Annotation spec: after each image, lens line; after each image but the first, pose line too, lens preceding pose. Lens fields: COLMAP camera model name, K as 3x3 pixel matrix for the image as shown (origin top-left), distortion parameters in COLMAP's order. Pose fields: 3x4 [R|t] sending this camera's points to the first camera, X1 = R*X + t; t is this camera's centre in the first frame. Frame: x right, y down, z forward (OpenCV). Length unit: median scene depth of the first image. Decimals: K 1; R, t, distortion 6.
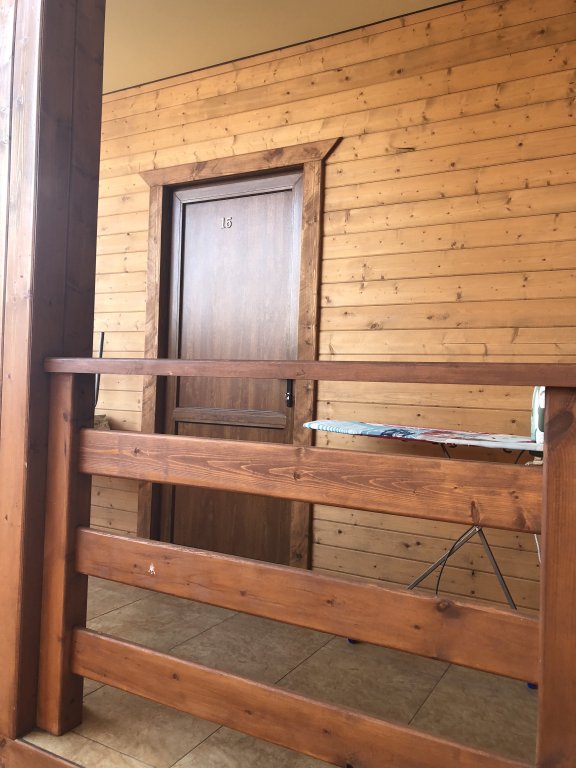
lens RADIAL K [[629.2, 0, 288.1], [0, 629.2, 381.7], [0, 0, 1]] dist [0.025594, -0.029223]
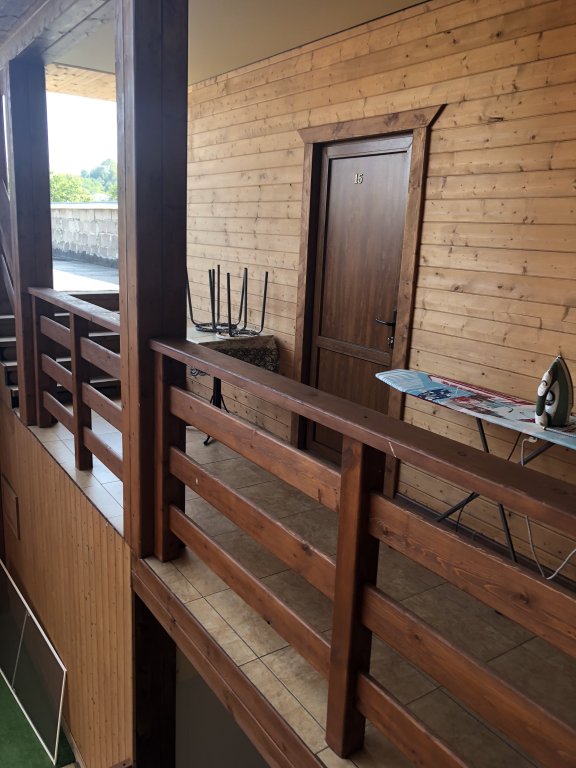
lens RADIAL K [[629.2, 0, 288.1], [0, 629.2, 383.8], [0, 0, 1]] dist [0.025594, -0.029223]
pose [[0.894480, 0.110259, -0.433300, 0.356062], [-0.009185, 0.973443, 0.228745, -0.169463], [0.447014, -0.200628, 0.871738, -0.129663]]
